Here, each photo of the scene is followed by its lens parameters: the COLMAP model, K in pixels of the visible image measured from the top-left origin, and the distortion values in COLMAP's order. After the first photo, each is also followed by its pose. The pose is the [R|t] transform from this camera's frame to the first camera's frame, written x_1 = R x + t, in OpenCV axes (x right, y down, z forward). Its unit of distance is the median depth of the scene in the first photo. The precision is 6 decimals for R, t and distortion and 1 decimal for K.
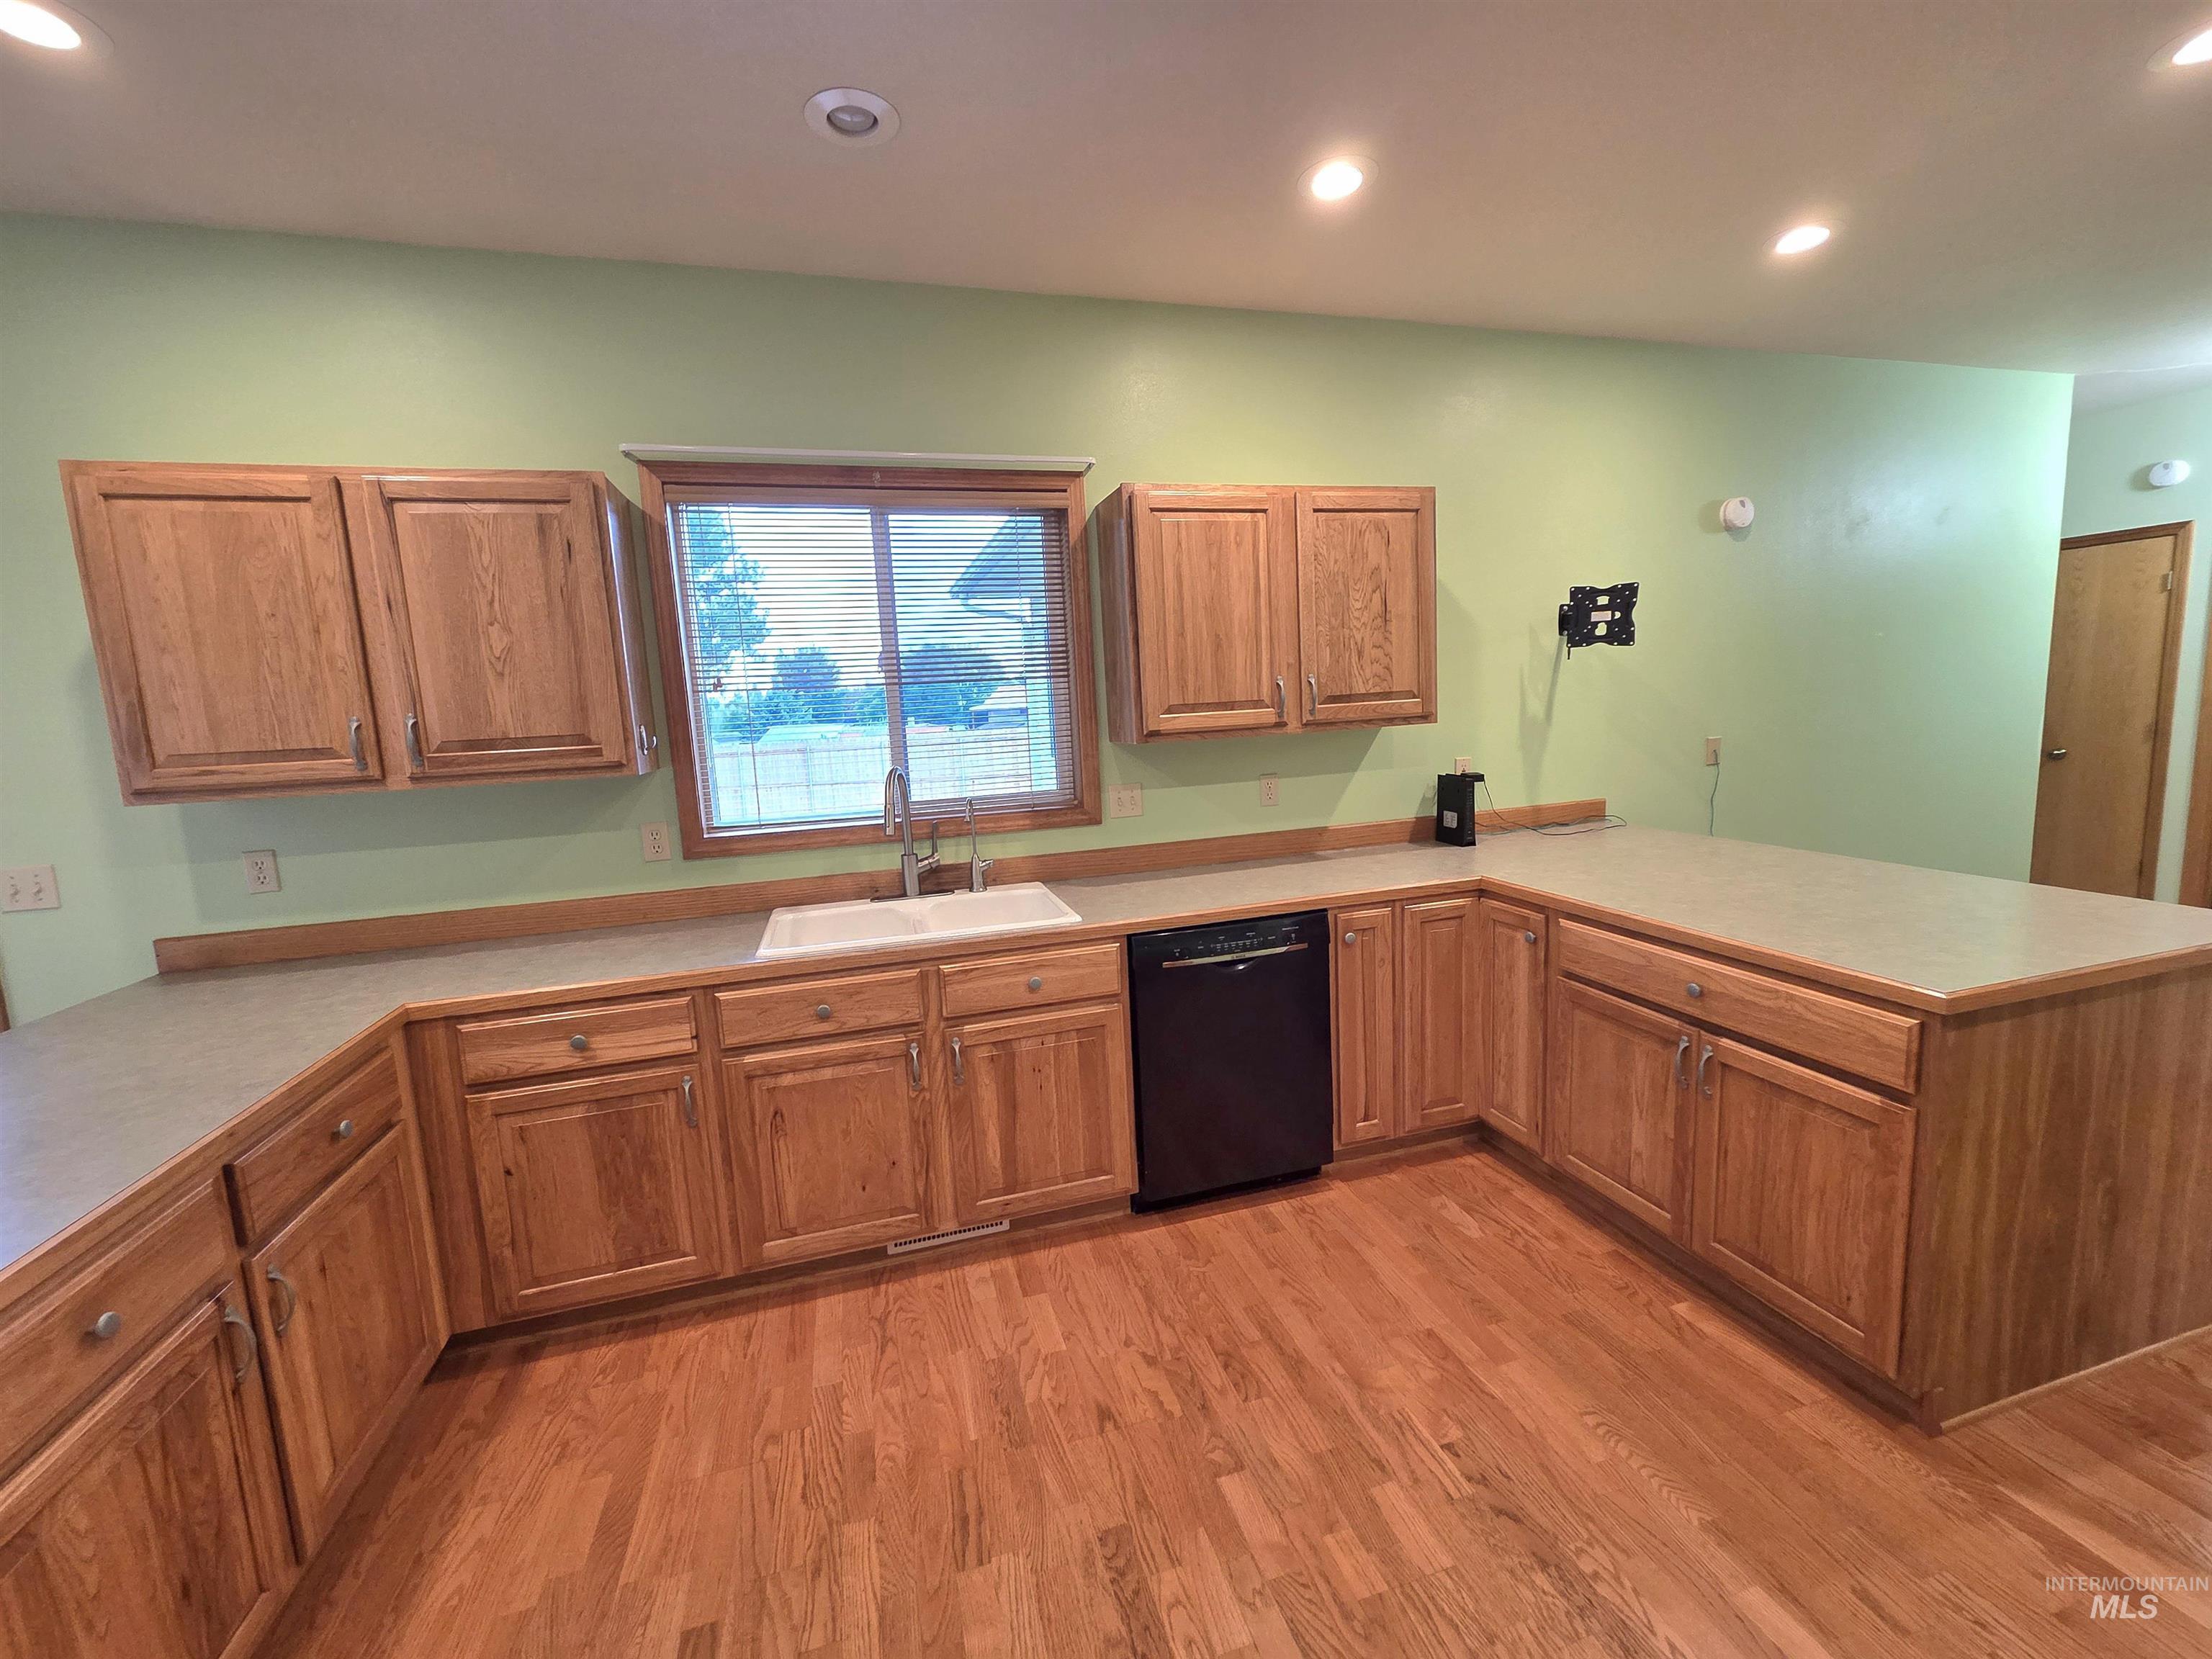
lens RADIAL K [[906.3, 0, 1114.3], [0, 906.3, 824.3], [0, 0, 1]] dist [0.004840, -0.000381]
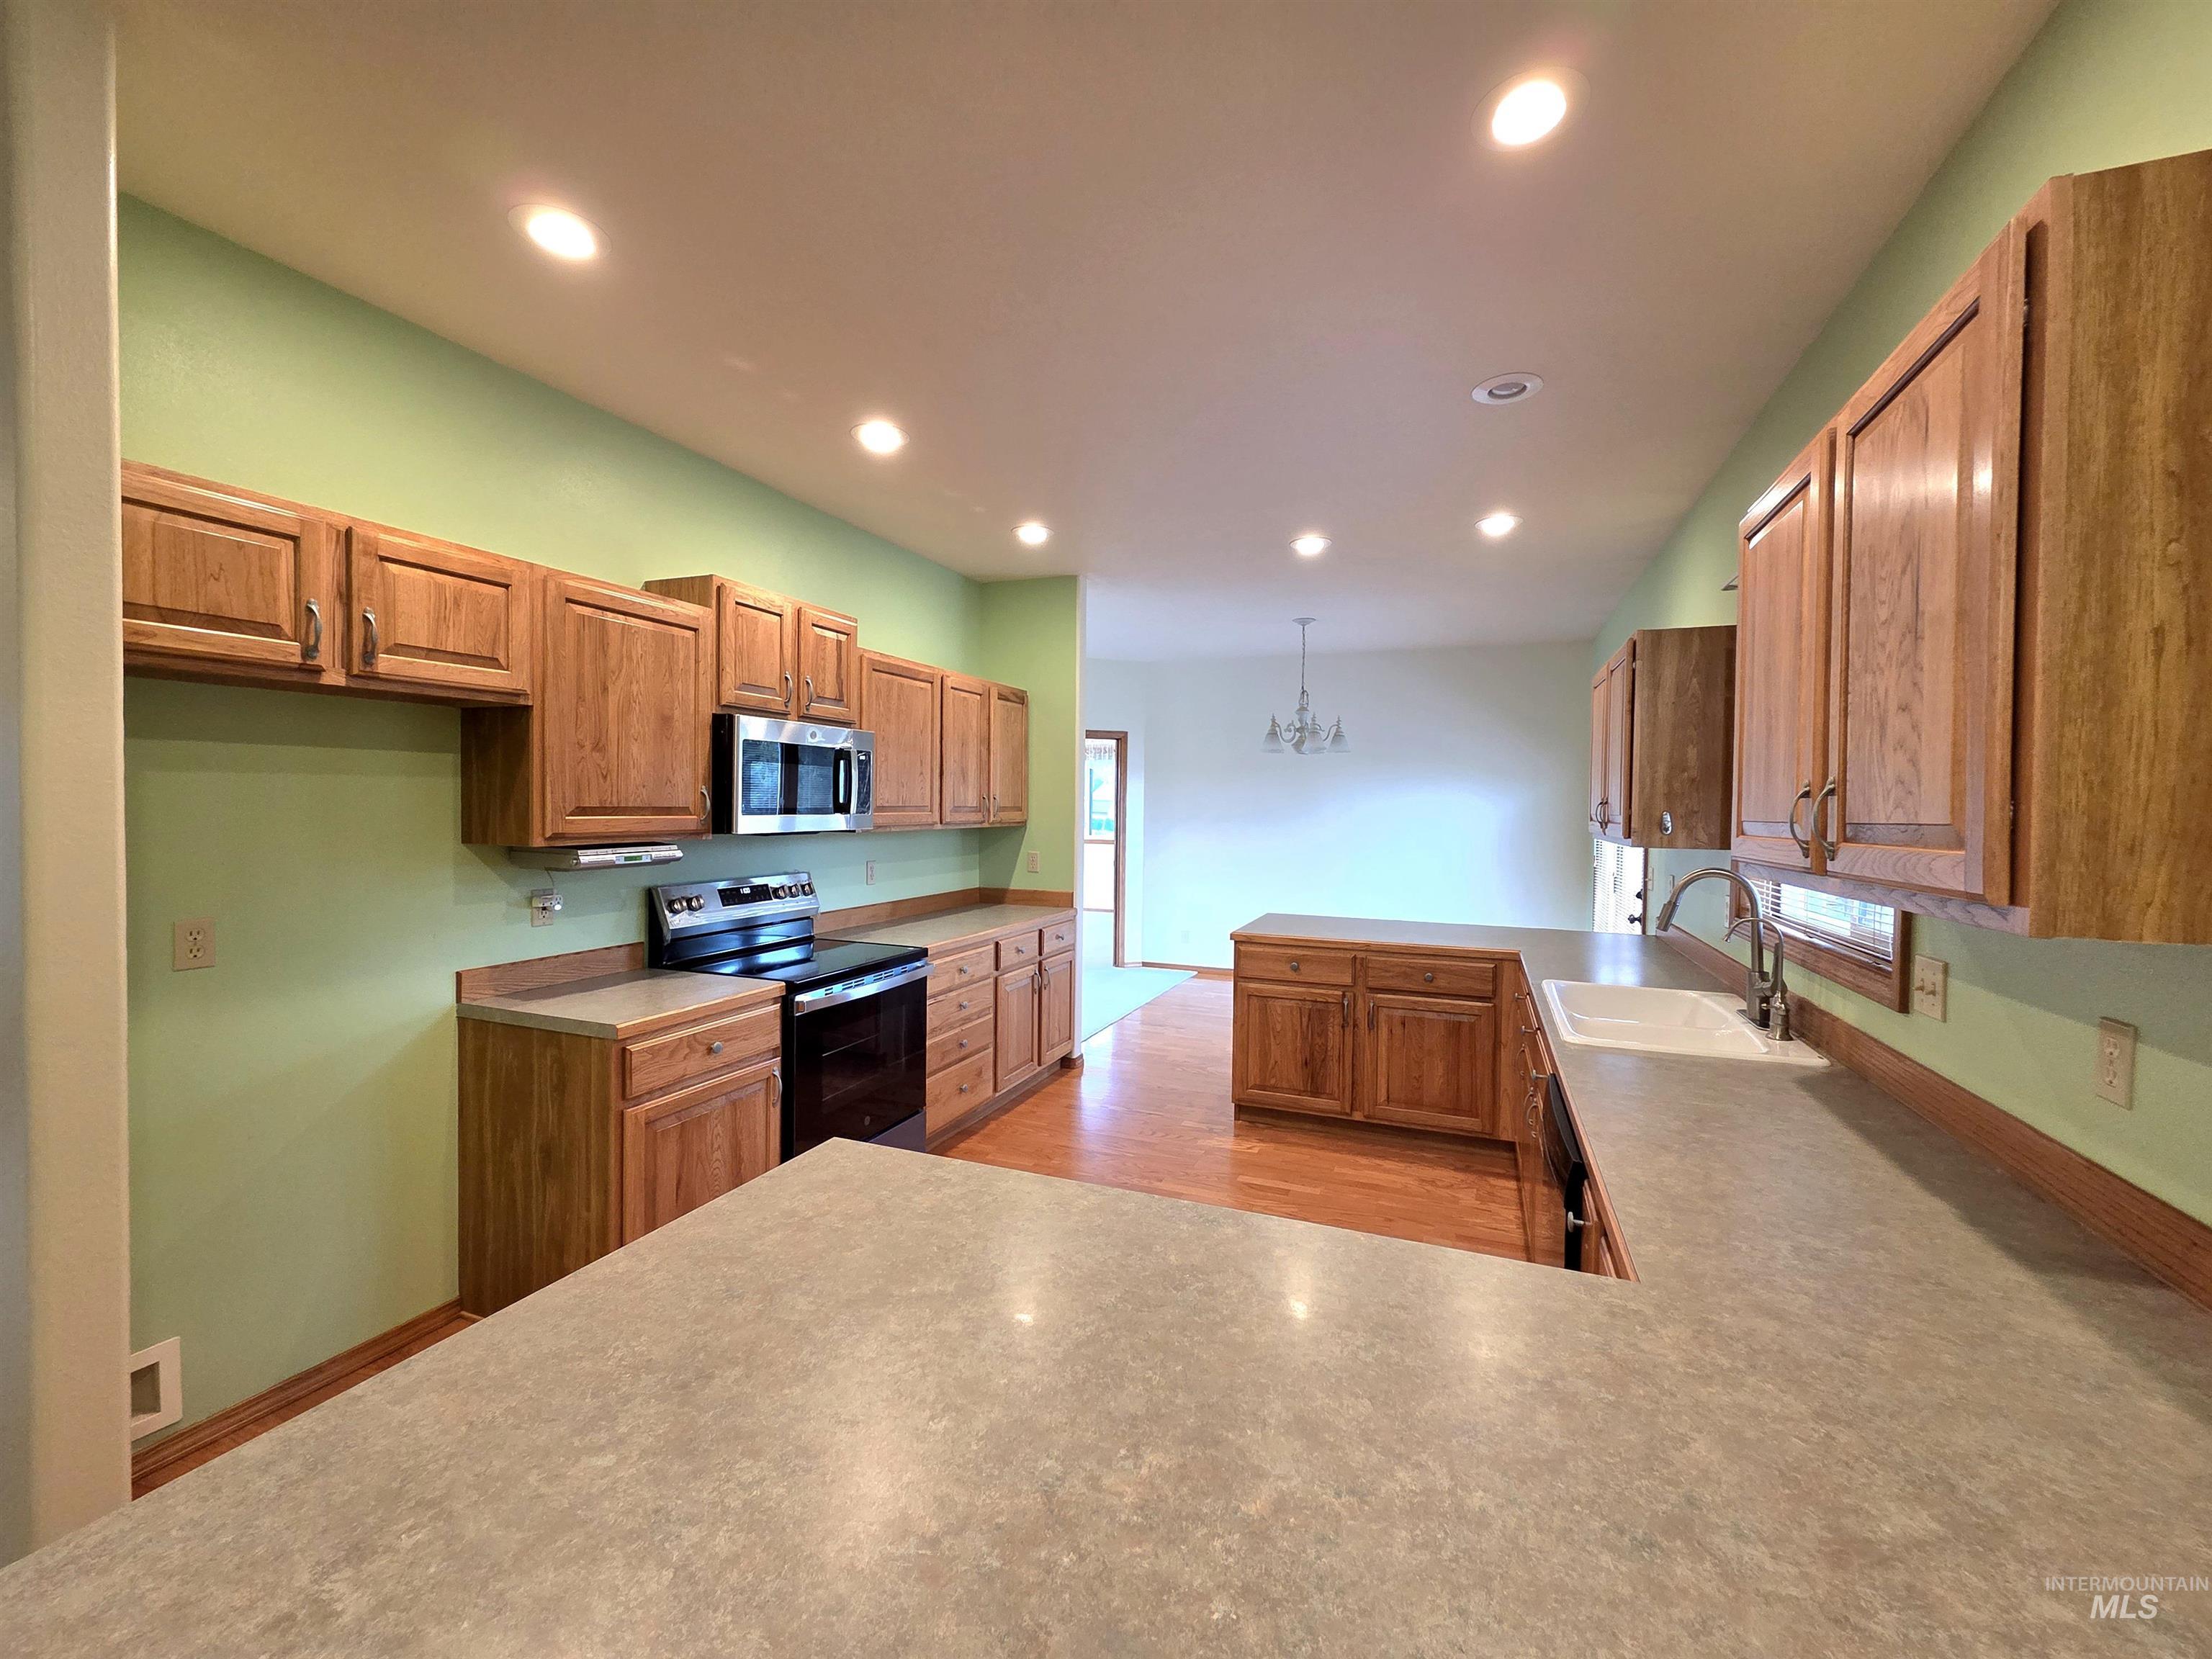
lens RADIAL K [[906.3, 0, 1109.9], [0, 906.3, 827.7], [0, 0, 1]] dist [0.004840, -0.000381]
pose [[-0.619504, 0.062513, -0.782500, 1.001833], [-0.085637, 0.985493, 0.146529, -0.212977], [0.780308, 0.157786, -0.605163, 1.204947]]
